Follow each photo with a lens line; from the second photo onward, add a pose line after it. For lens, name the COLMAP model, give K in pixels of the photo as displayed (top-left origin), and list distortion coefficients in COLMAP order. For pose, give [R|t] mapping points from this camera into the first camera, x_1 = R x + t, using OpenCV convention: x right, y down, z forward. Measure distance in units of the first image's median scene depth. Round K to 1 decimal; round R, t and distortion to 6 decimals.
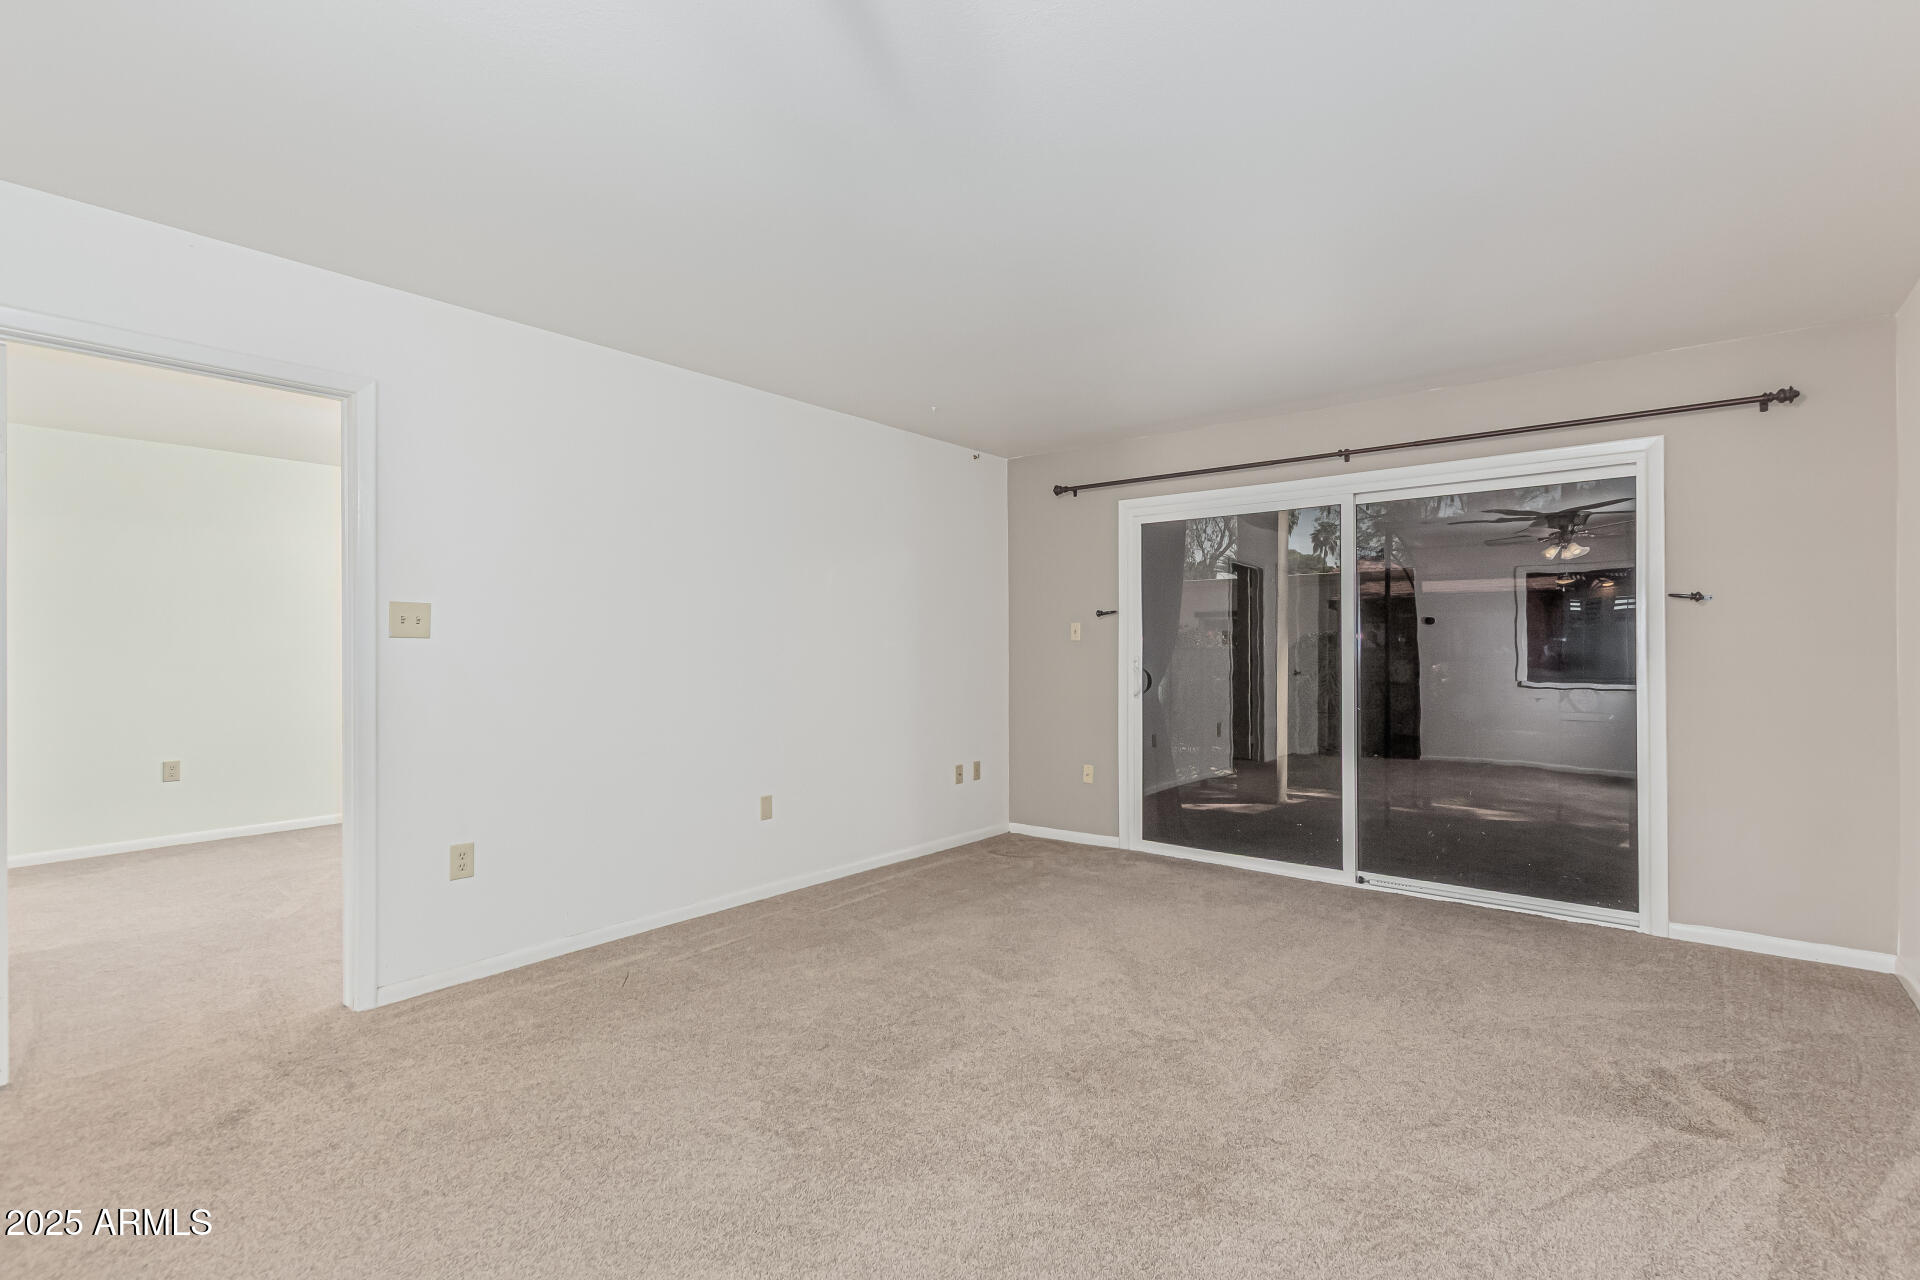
lens RADIAL K [[879.7, 0, 968.6], [0, 879.7, 643.4], [0, 0, 1]] dist [0.006802, -0.000428]
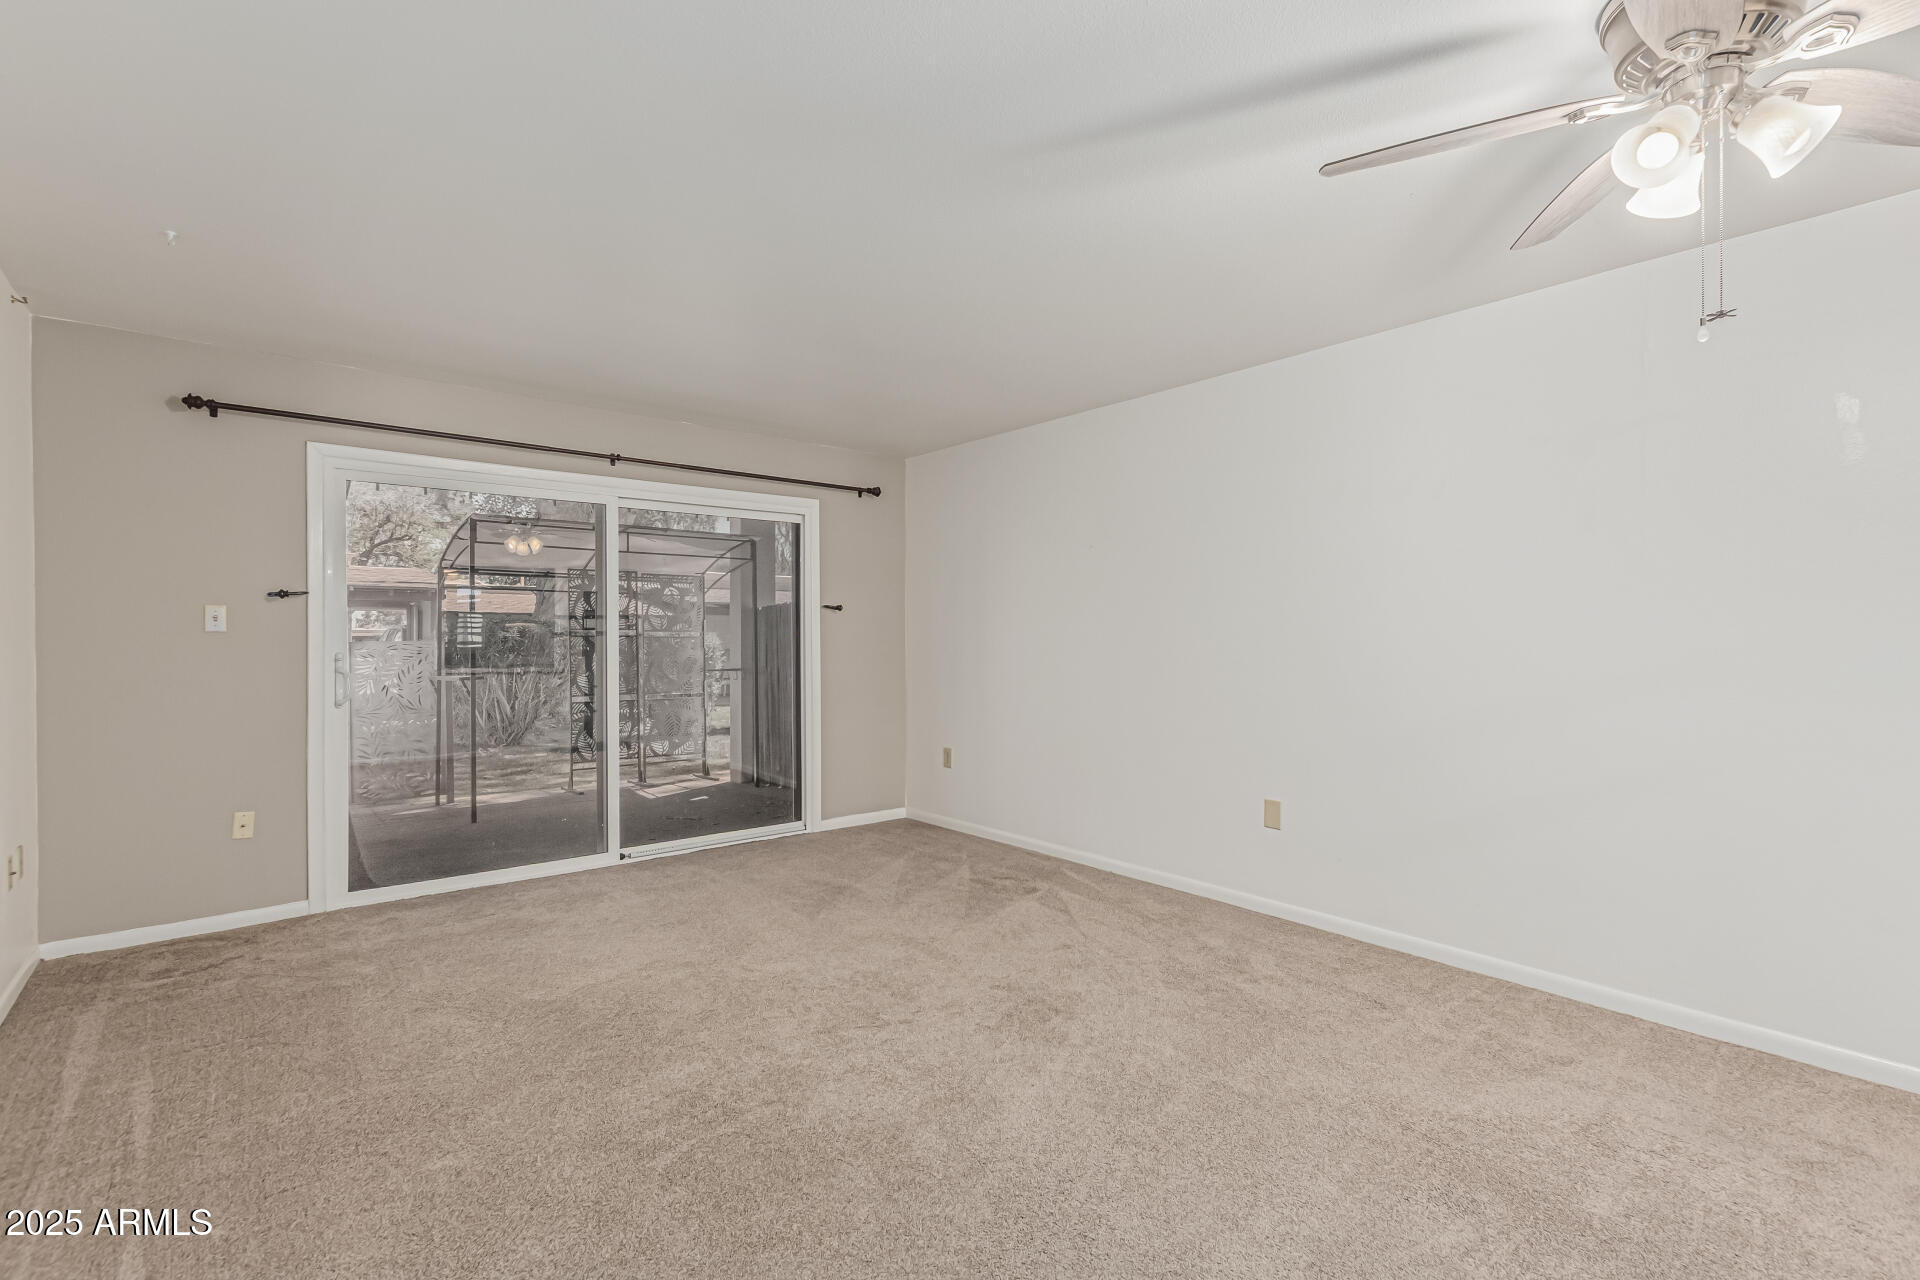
lens RADIAL K [[879.7, 0, 957.9], [0, 879.7, 647.0], [0, 0, 1]] dist [0.006802, -0.000428]
pose [[0.200363, -0.006912, 0.979697, -0.529678], [-0.000692, 0.999974, 0.007197, 0.003795], [-0.979722, -0.002120, 0.200353, 0.383251]]
